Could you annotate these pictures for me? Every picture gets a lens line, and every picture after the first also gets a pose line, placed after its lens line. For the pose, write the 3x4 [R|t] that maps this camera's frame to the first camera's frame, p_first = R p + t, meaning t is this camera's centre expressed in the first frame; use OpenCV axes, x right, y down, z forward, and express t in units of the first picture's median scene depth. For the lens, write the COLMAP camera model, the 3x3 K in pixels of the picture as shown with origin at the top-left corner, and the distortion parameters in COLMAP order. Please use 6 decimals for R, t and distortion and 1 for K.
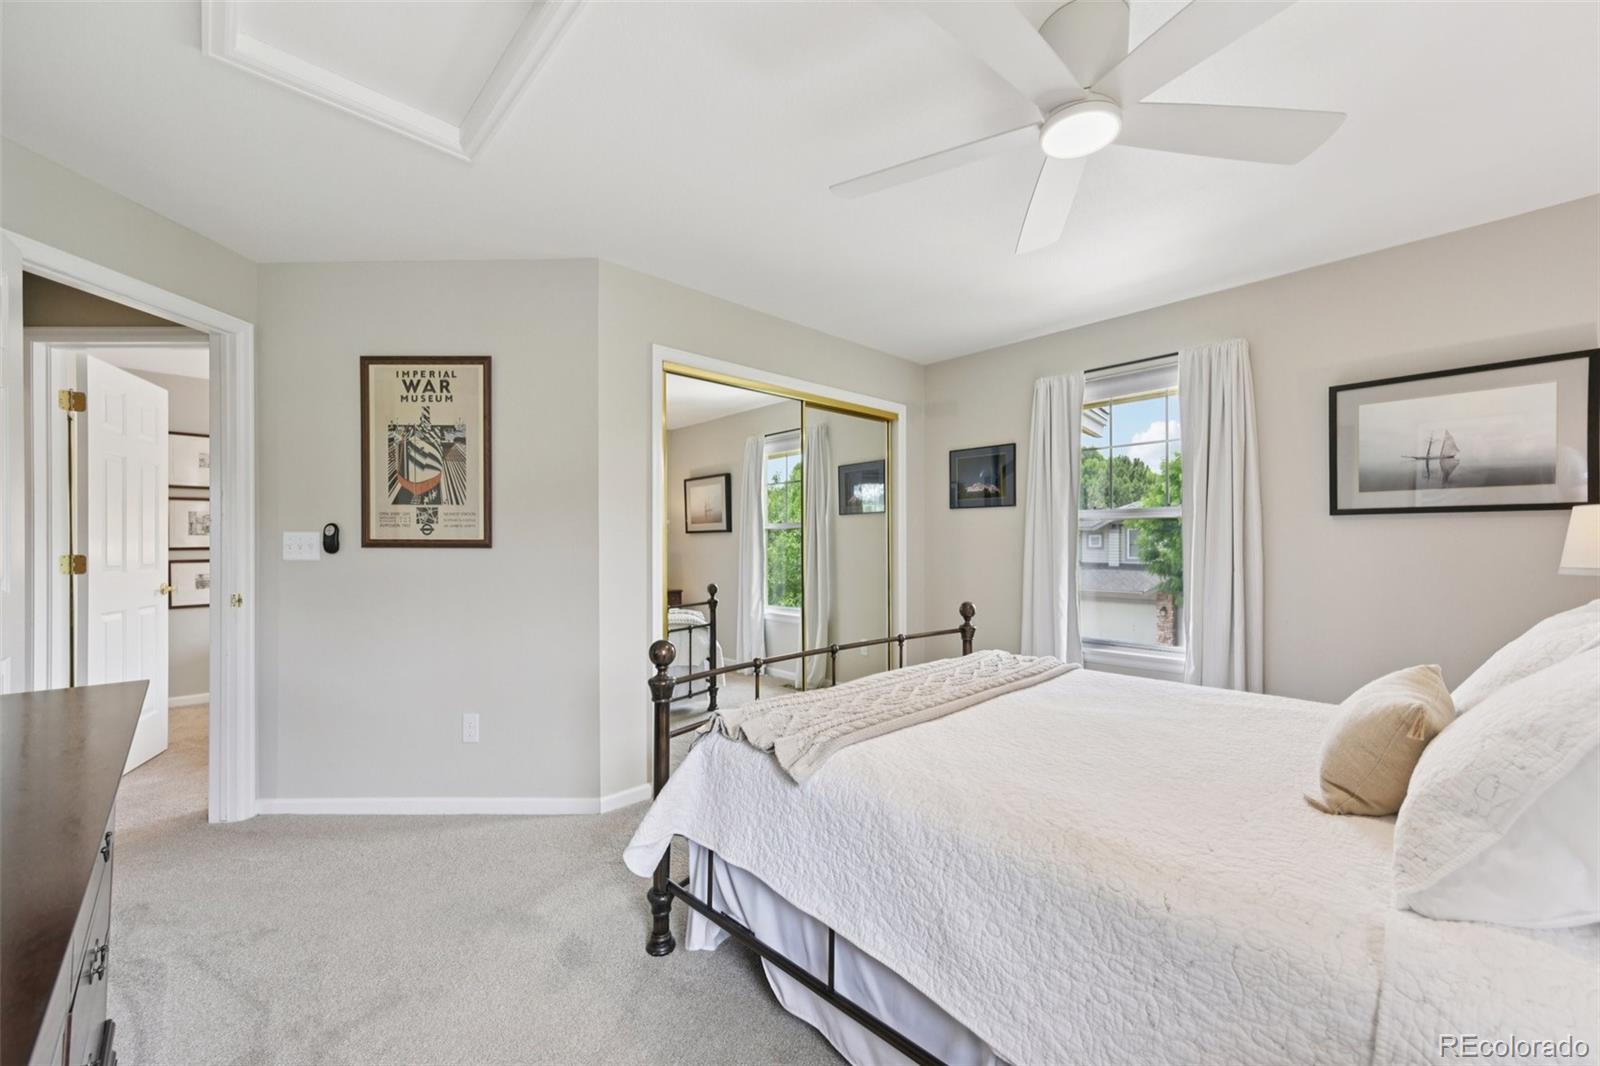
lens RADIAL K [[632.4, 0, 807.3], [0, 632.4, 542.0], [0, 0, 1]] dist [-0.001080, -0.000106]
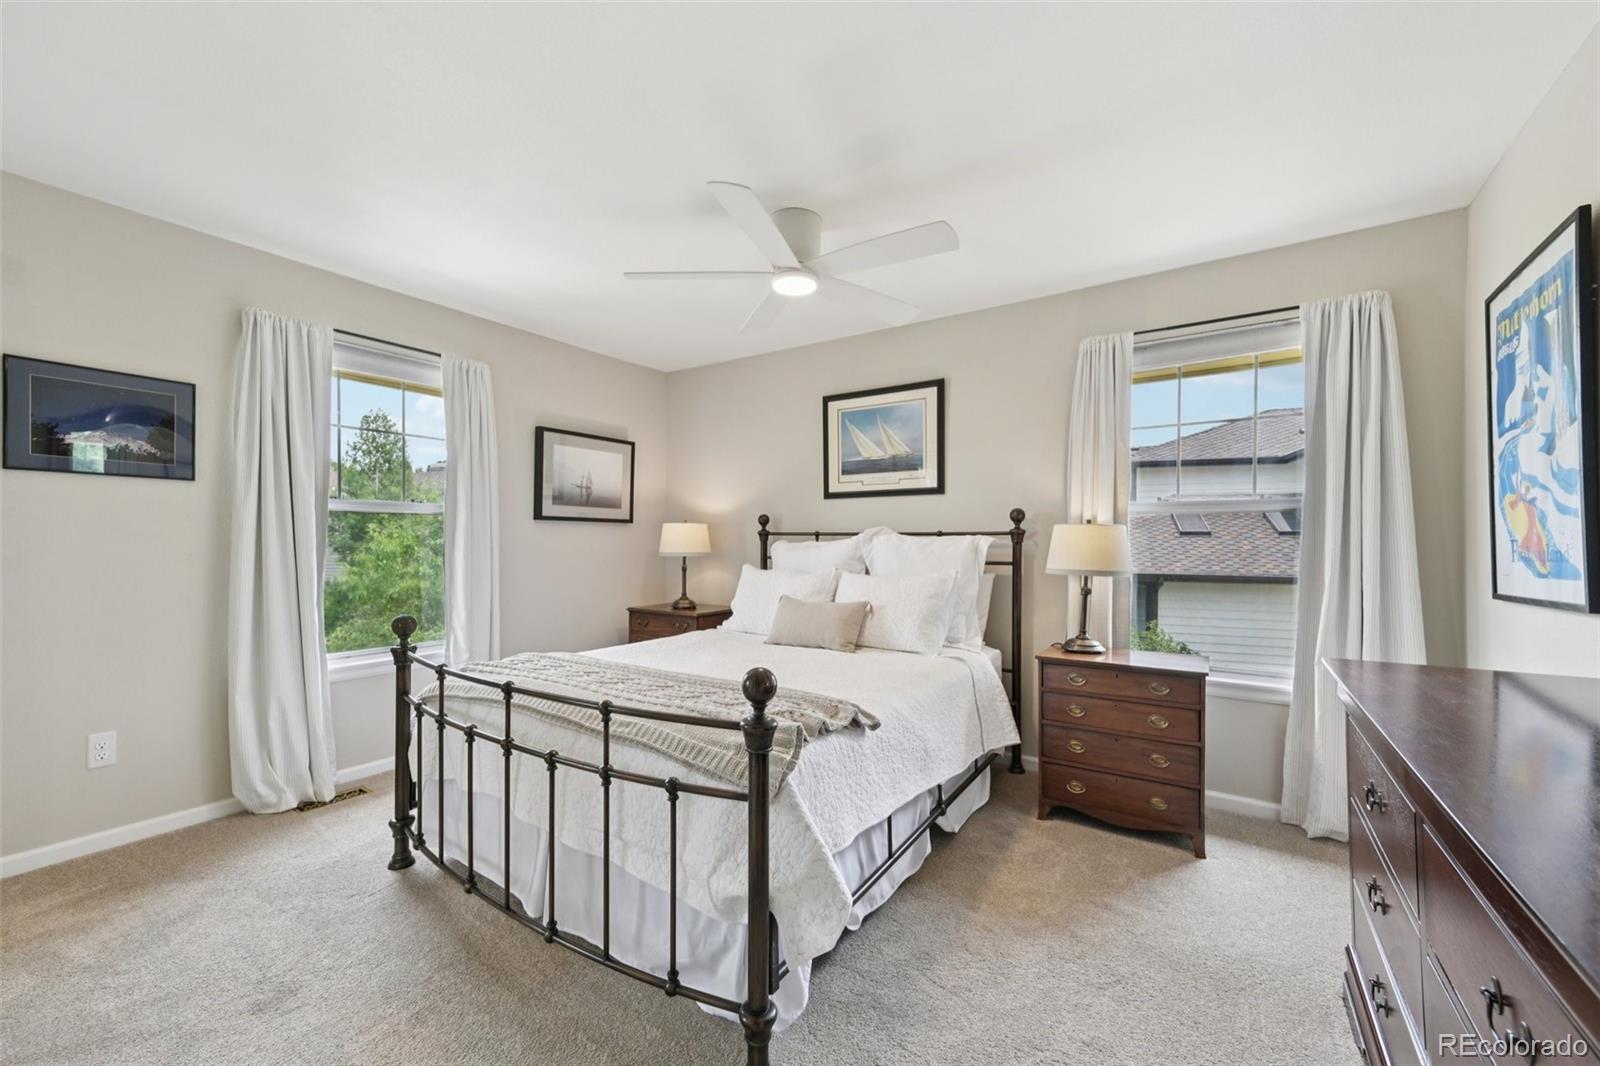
lens RADIAL K [[632.4, 0, 807.3], [0, 632.4, 542.0], [0, 0, 1]] dist [-0.001080, -0.000106]
pose [[-0.215967, 0.002821, 0.976397, -0.641428], [-0.005986, 0.999973, -0.004213, 0.008550], [-0.976382, -0.006755, -0.215944, 0.733071]]
